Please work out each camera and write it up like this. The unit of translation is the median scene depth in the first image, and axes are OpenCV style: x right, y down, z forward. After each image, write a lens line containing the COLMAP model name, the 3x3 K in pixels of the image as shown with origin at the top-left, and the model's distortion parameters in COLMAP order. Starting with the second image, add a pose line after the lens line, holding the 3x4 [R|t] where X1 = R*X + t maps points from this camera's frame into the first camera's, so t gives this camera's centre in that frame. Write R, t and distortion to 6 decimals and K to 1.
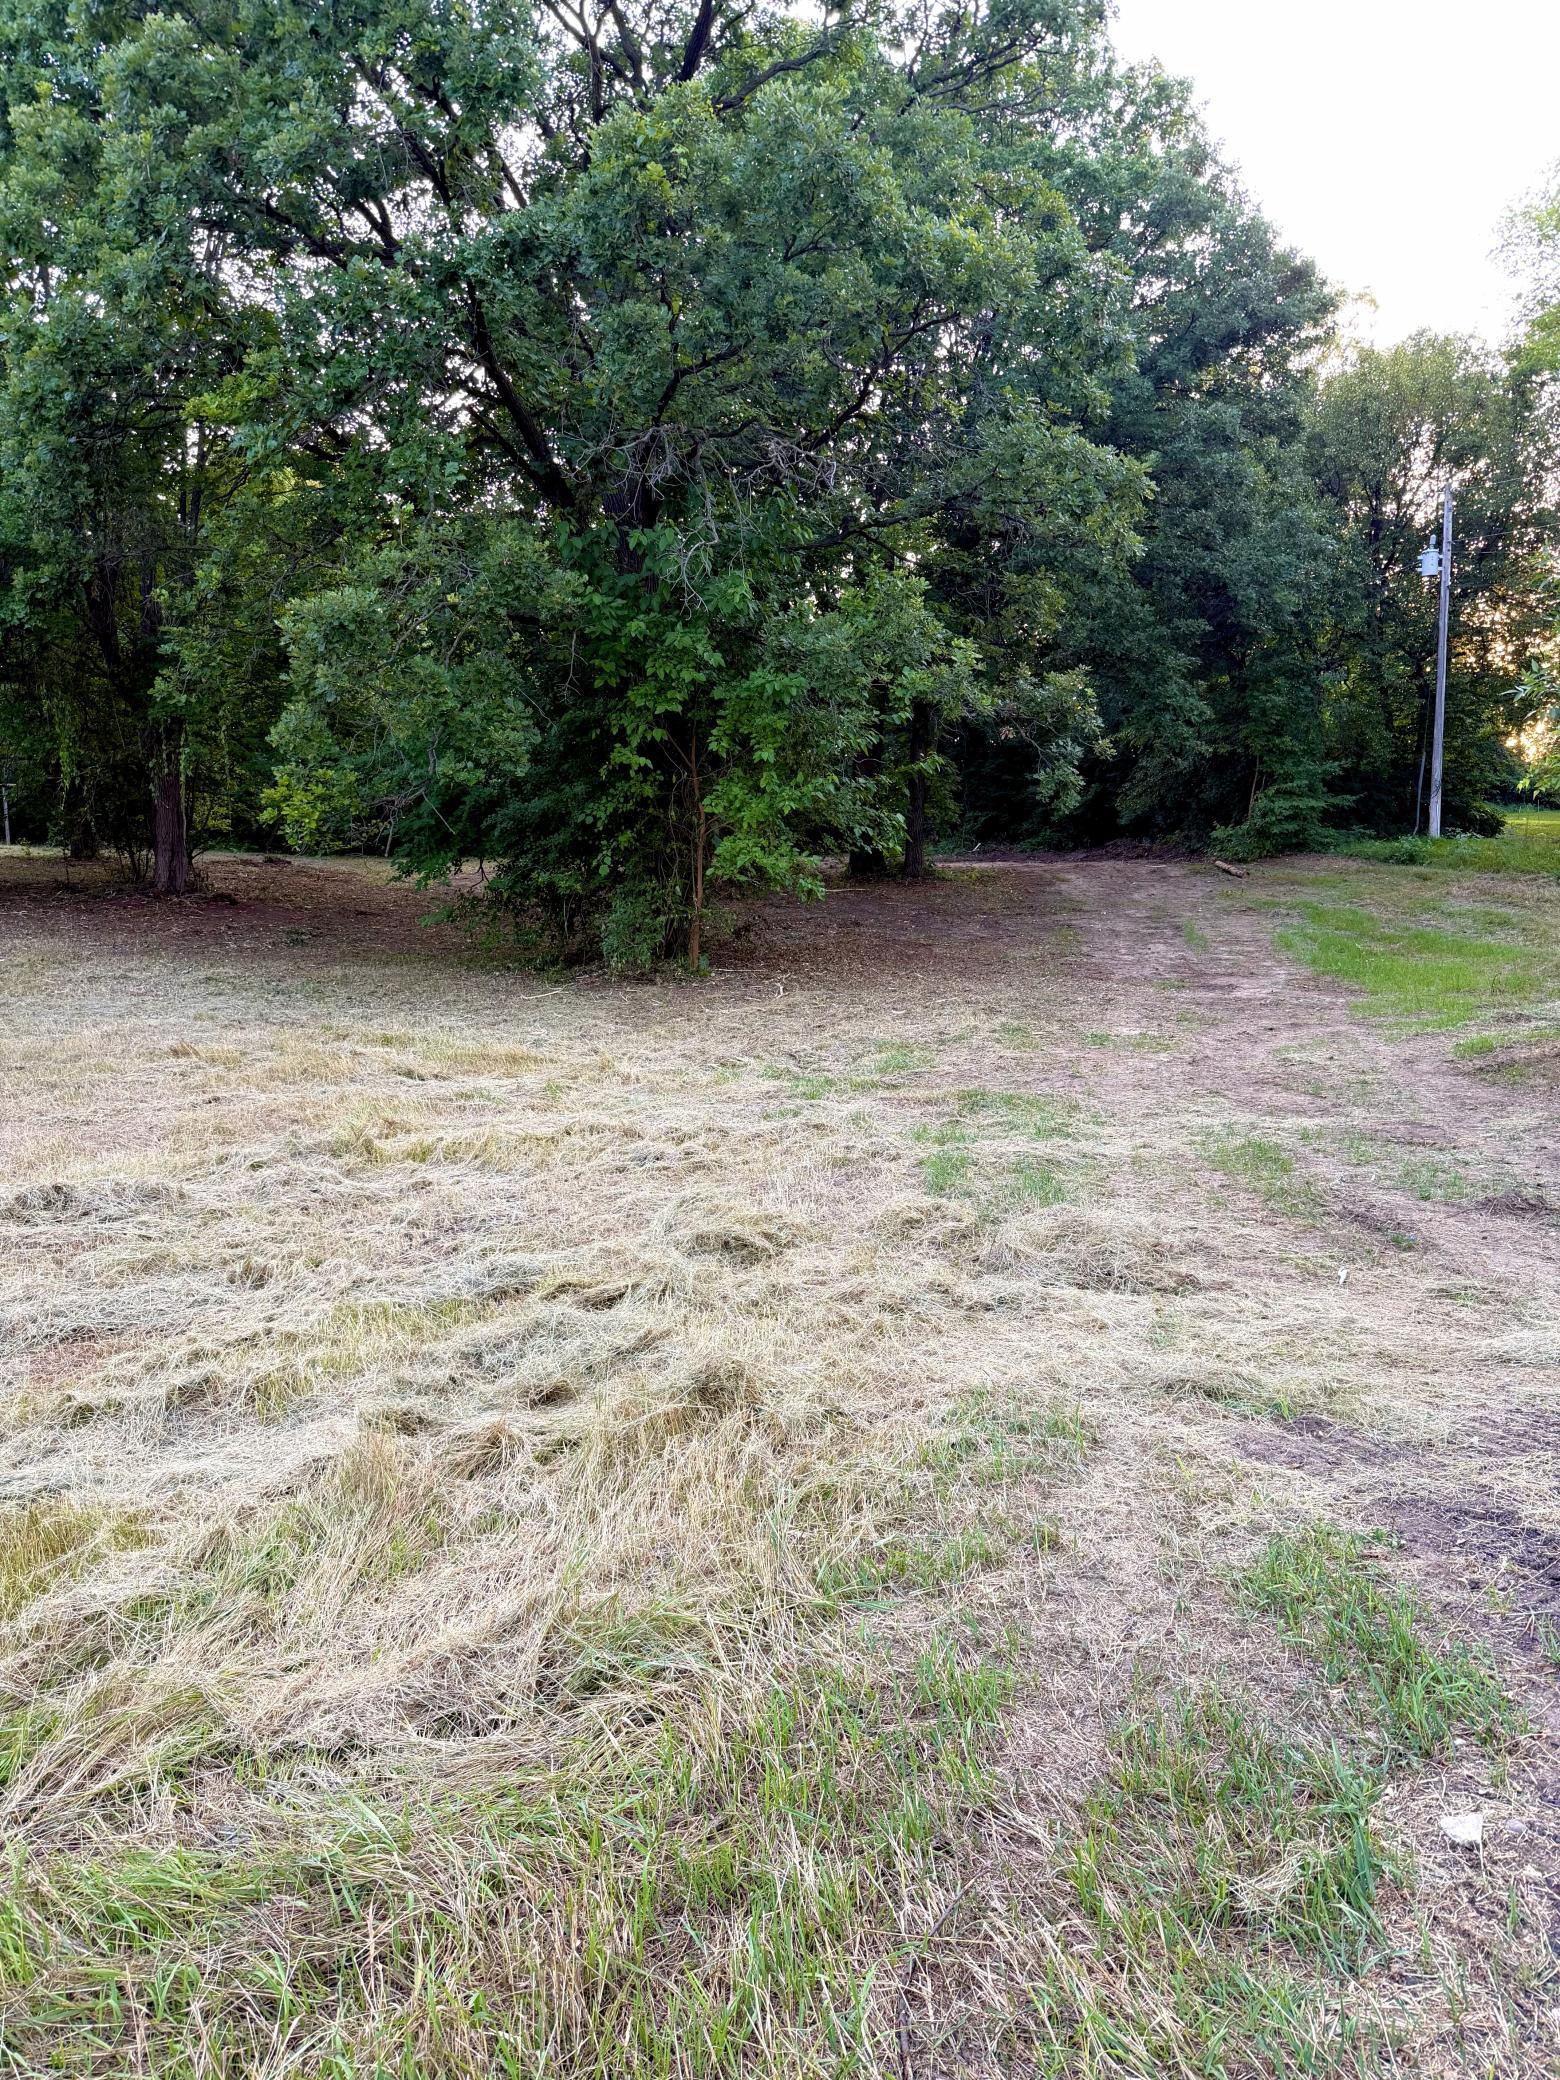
lens RADIAL K [[1498.8, 0, 774.2], [0, 1498.8, 1048.1], [0, 0, 1]] dist [0.058151, -0.074754]
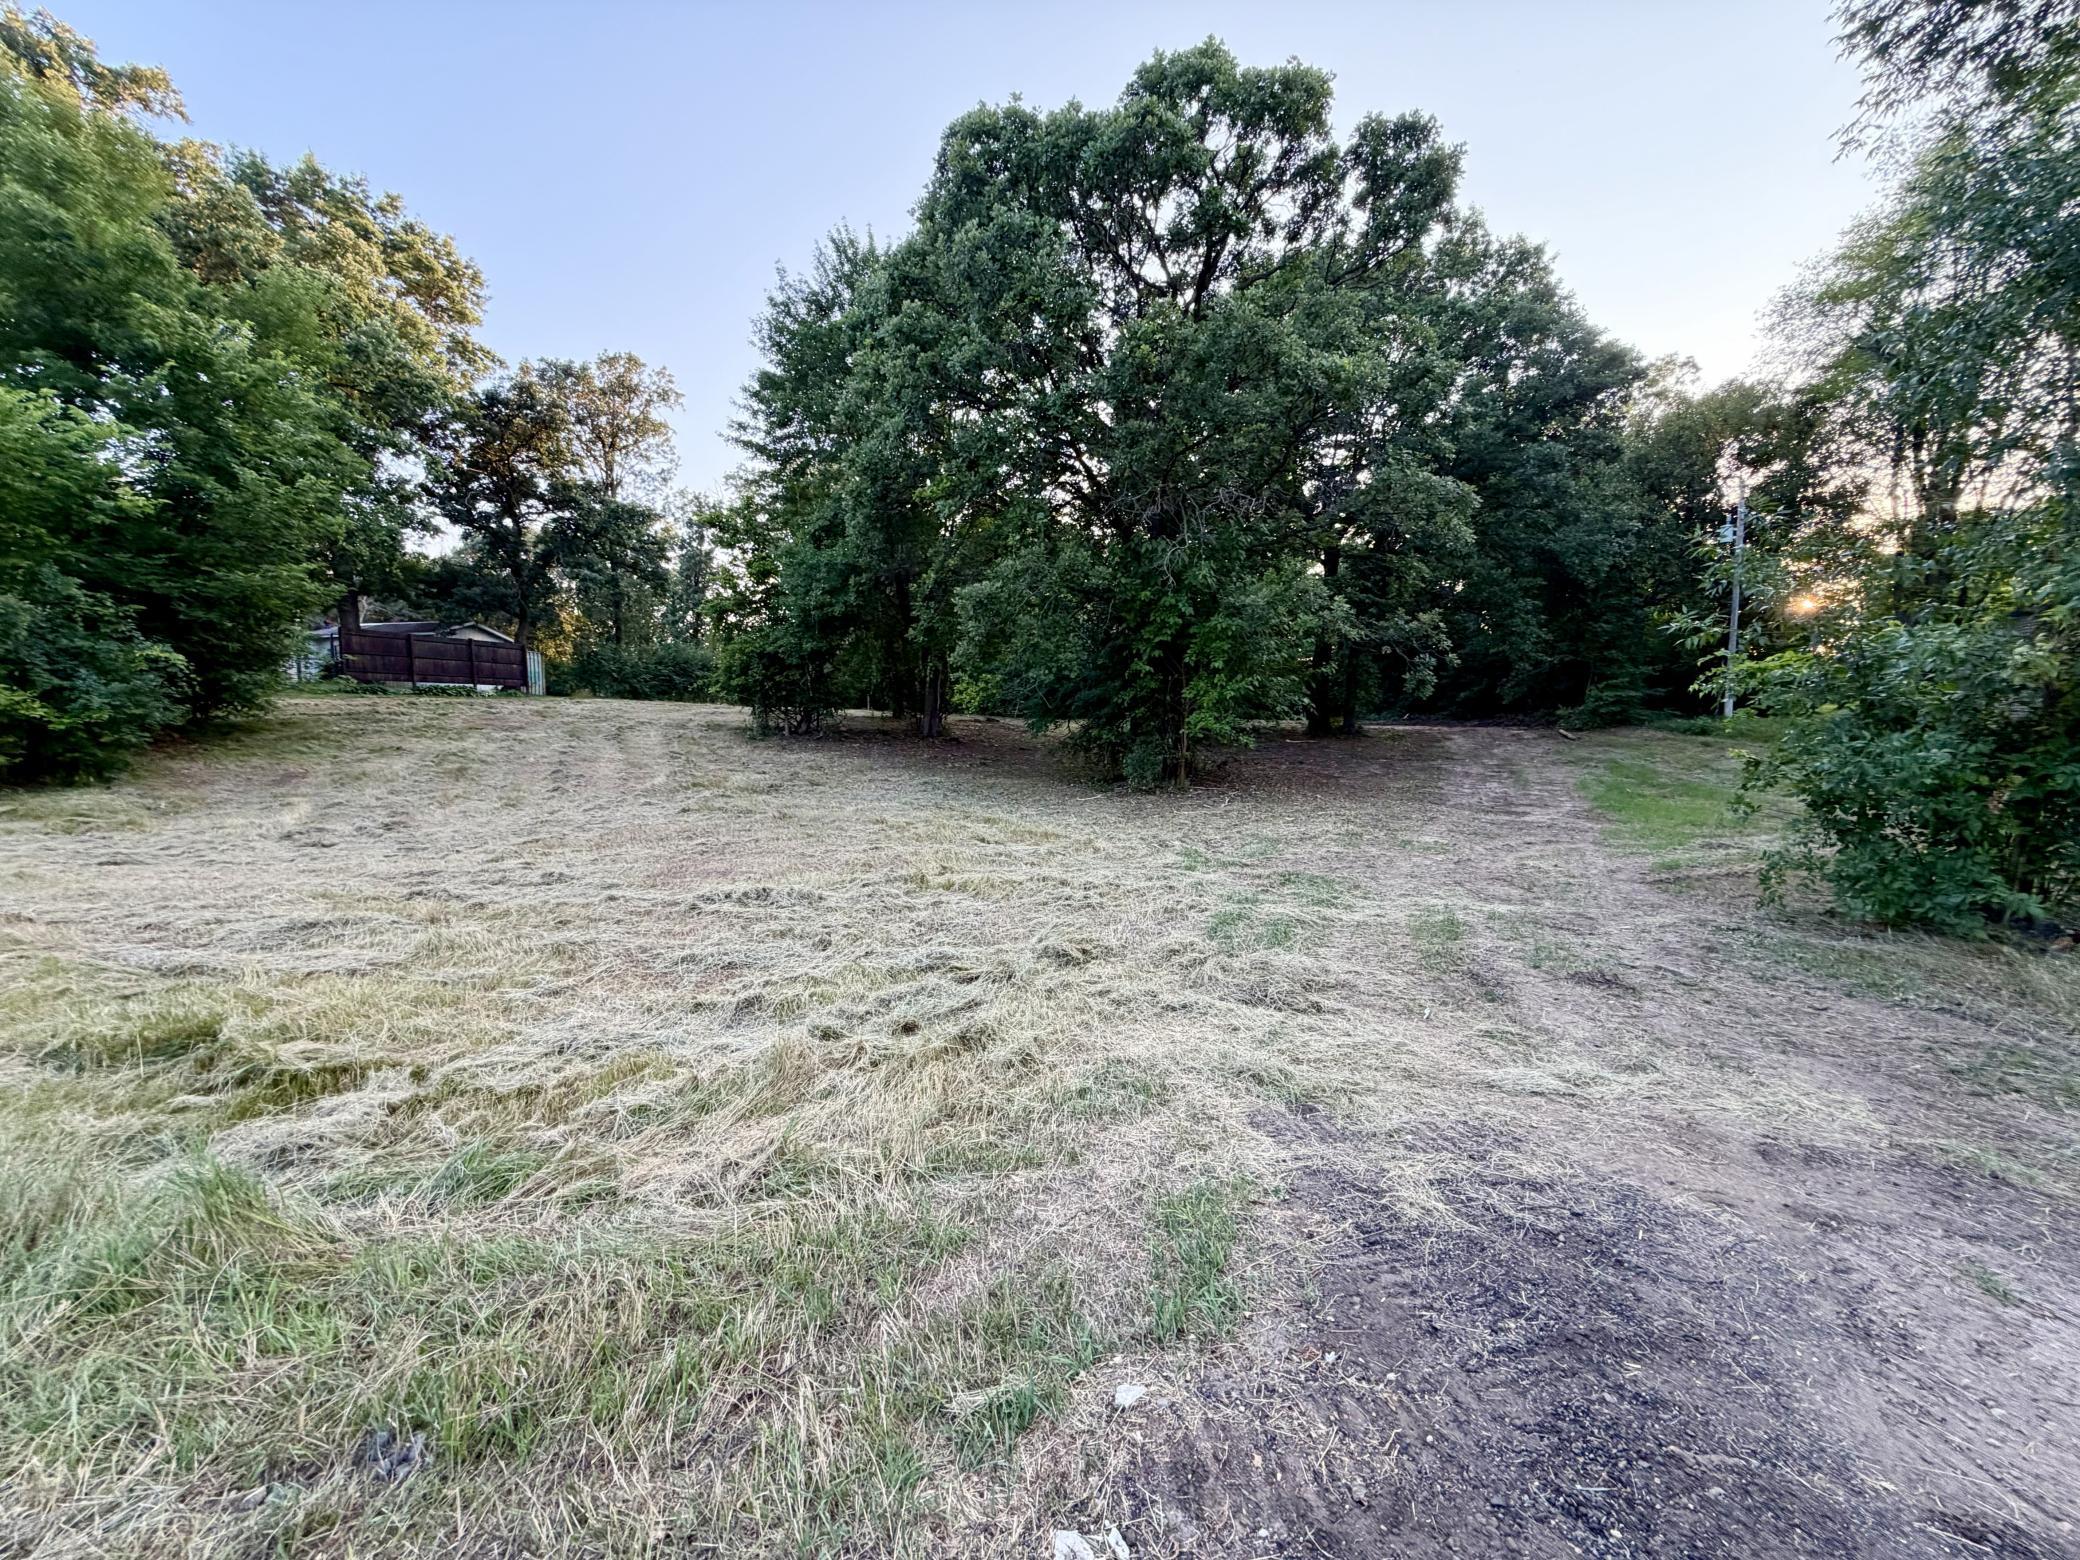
lens RADIAL K [[849.3, 0, 1040.1], [0, 849.3, 780.9], [0, 0, 1]] dist [-0.001035, 0.000458]
pose [[0.949736, 0.038186, -0.310714, 0.103584], [-0.053763, 0.997682, -0.041719, -0.011041], [0.308401, 0.056327, 0.949587, 0.020234]]
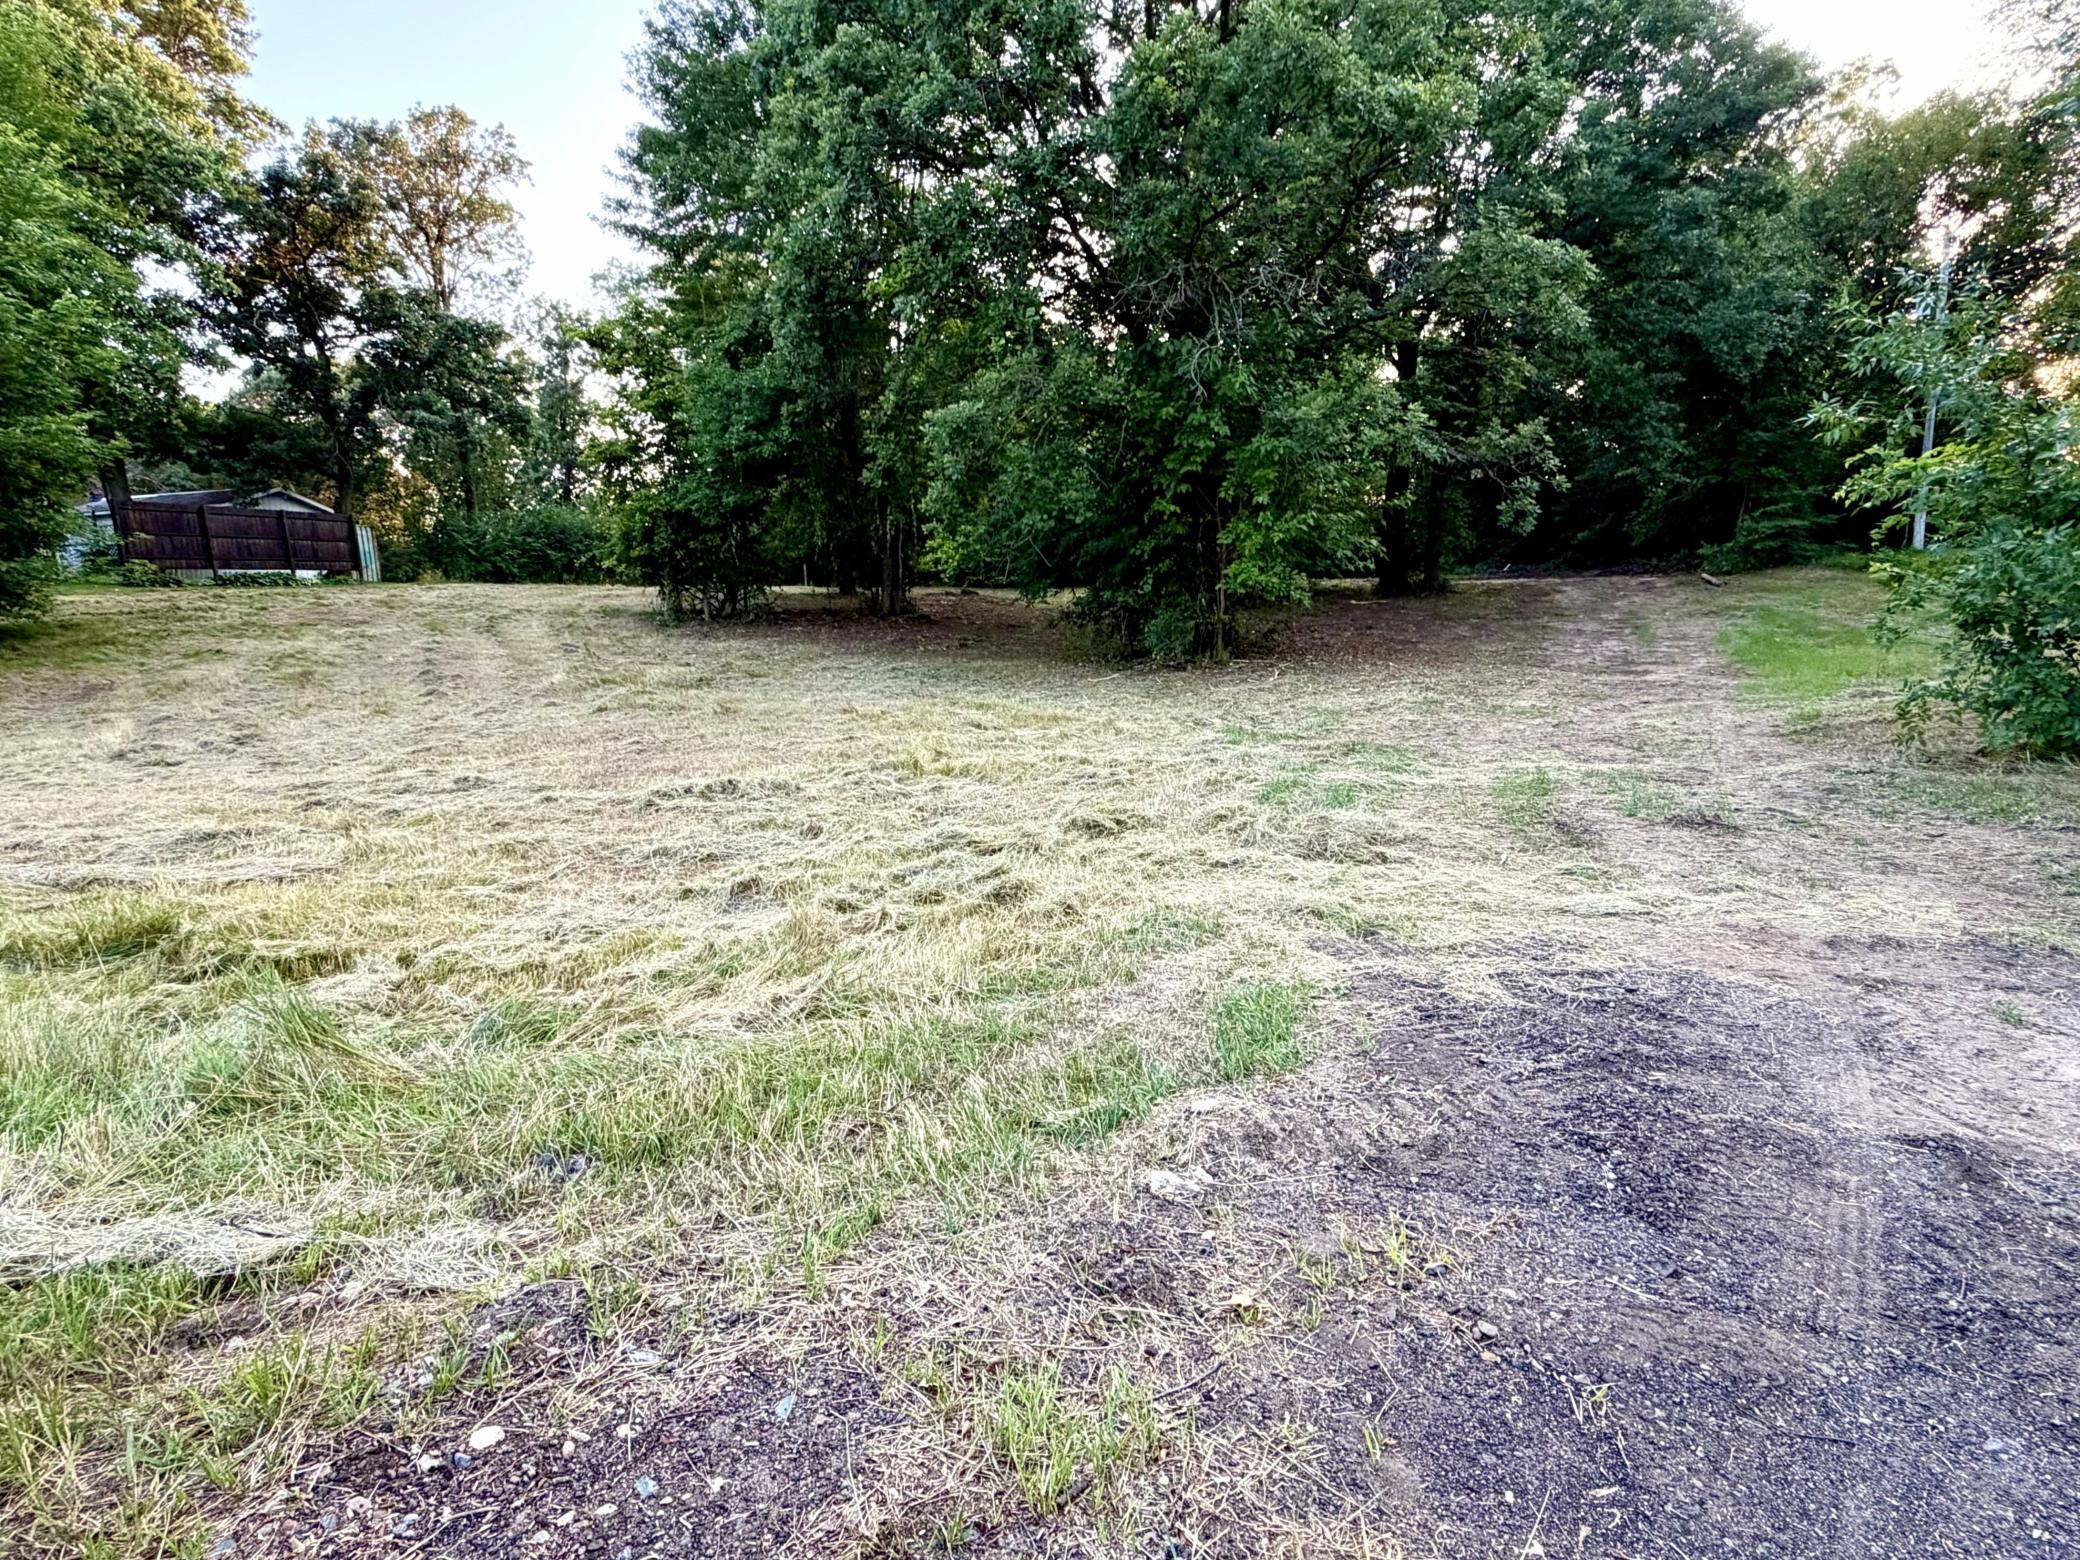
lens RADIAL K [[1130.9, 0, 1035.8], [0, 1130.9, 792.1], [0, 0, 1]] dist [-0.000655, 0.000079]
pose [[0.953295, 0.029636, -0.300585, 0.109545], [-0.014252, 0.998480, 0.053245, 0.016005], [0.301706, -0.046475, 0.952268, -0.043860]]
